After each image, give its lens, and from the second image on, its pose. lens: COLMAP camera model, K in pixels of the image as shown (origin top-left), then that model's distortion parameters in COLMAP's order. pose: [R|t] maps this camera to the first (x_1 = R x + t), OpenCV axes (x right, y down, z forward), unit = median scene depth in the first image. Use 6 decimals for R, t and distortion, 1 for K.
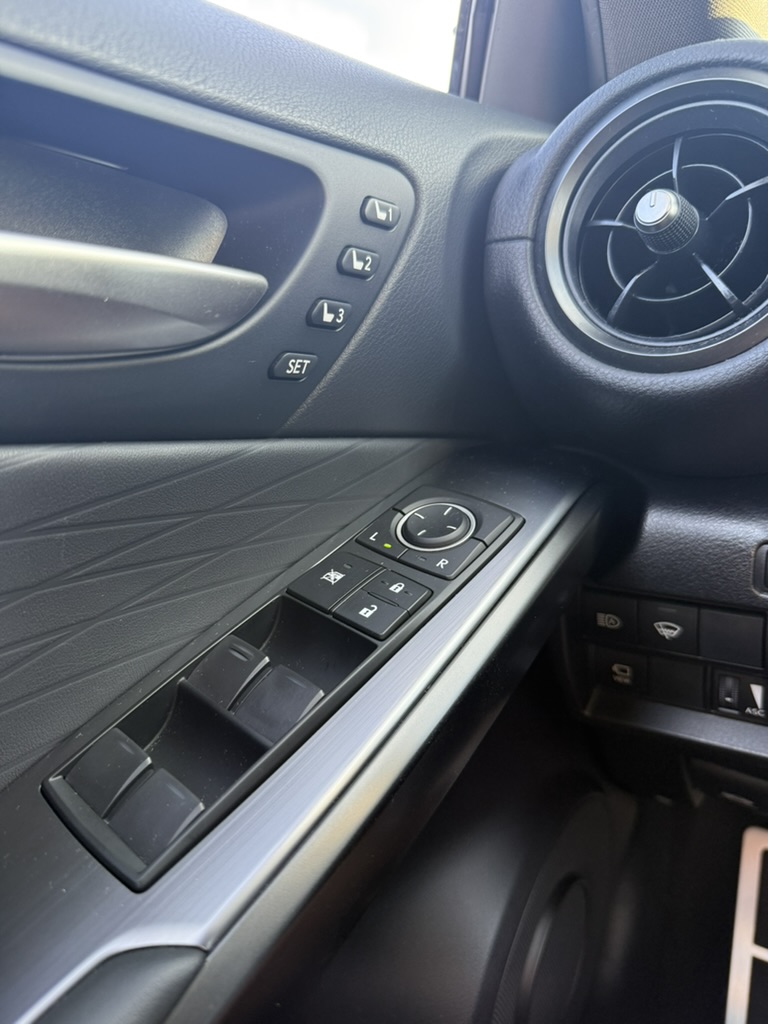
lens RADIAL K [[735.2, 0, 384.0], [0, 735.2, 512.0], [0, 0, 1]] dist [0.001343, -0.034180]
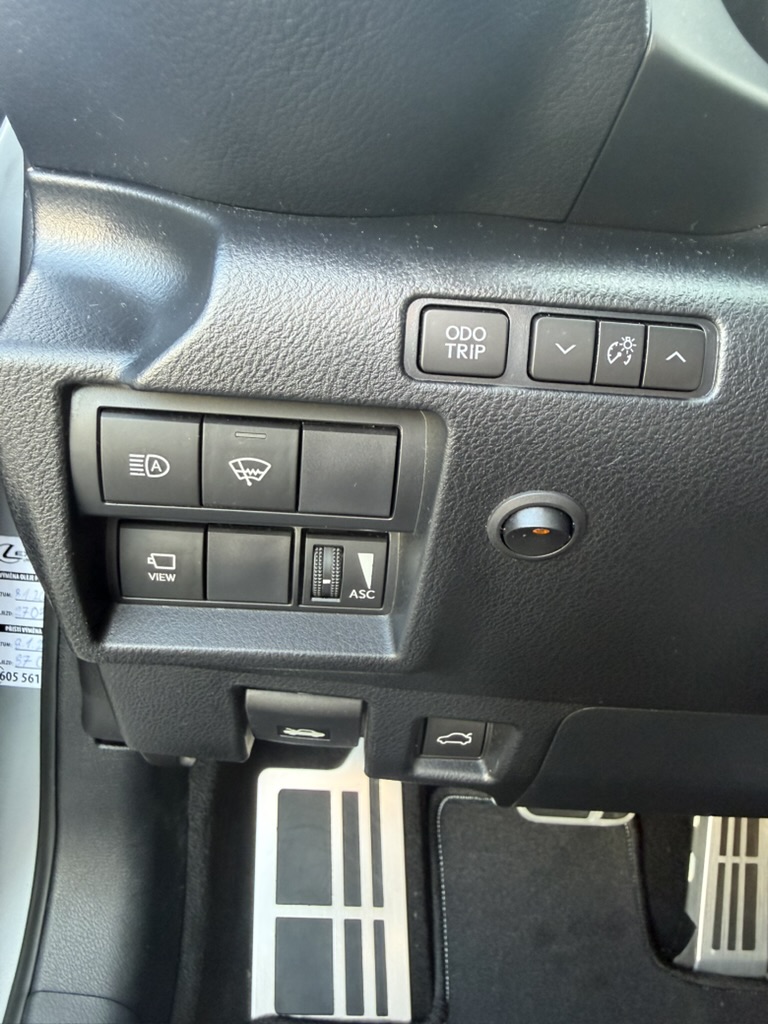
lens RADIAL K [[801.9, 0, 383.9], [0, 801.9, 424.5], [0, 0, 1]] dist [-0.029820, 0.007953]
pose [[0.784165, -0.001555, 0.620550, 0.065515], [0.023513, 0.999353, -0.027209, 0.137622], [-0.620106, 0.035927, 0.783695, 0.406794]]
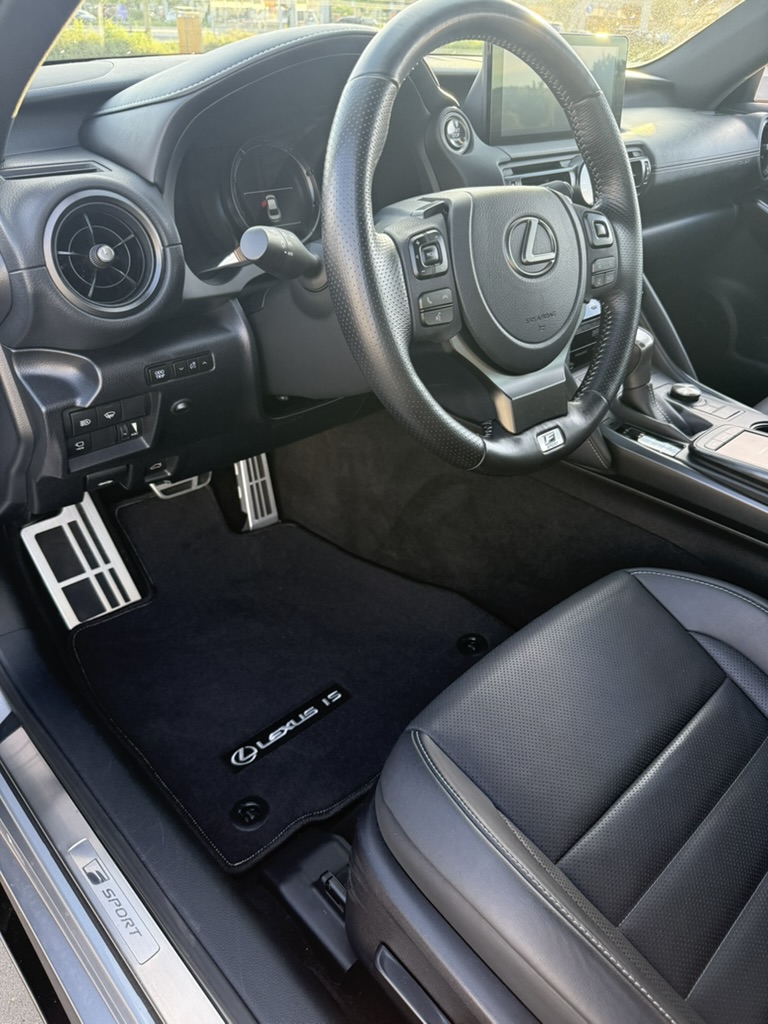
lens RADIAL K [[735.2, 0, 384.0], [0, 735.2, 512.0], [0, 0, 1]] dist [0.001343, -0.034180]
pose [[0.244746, -0.496568, 0.832778, -1.393825], [0.158604, 0.867835, 0.470859, -0.496221], [-0.956527, 0.016841, 0.291157, -0.449736]]
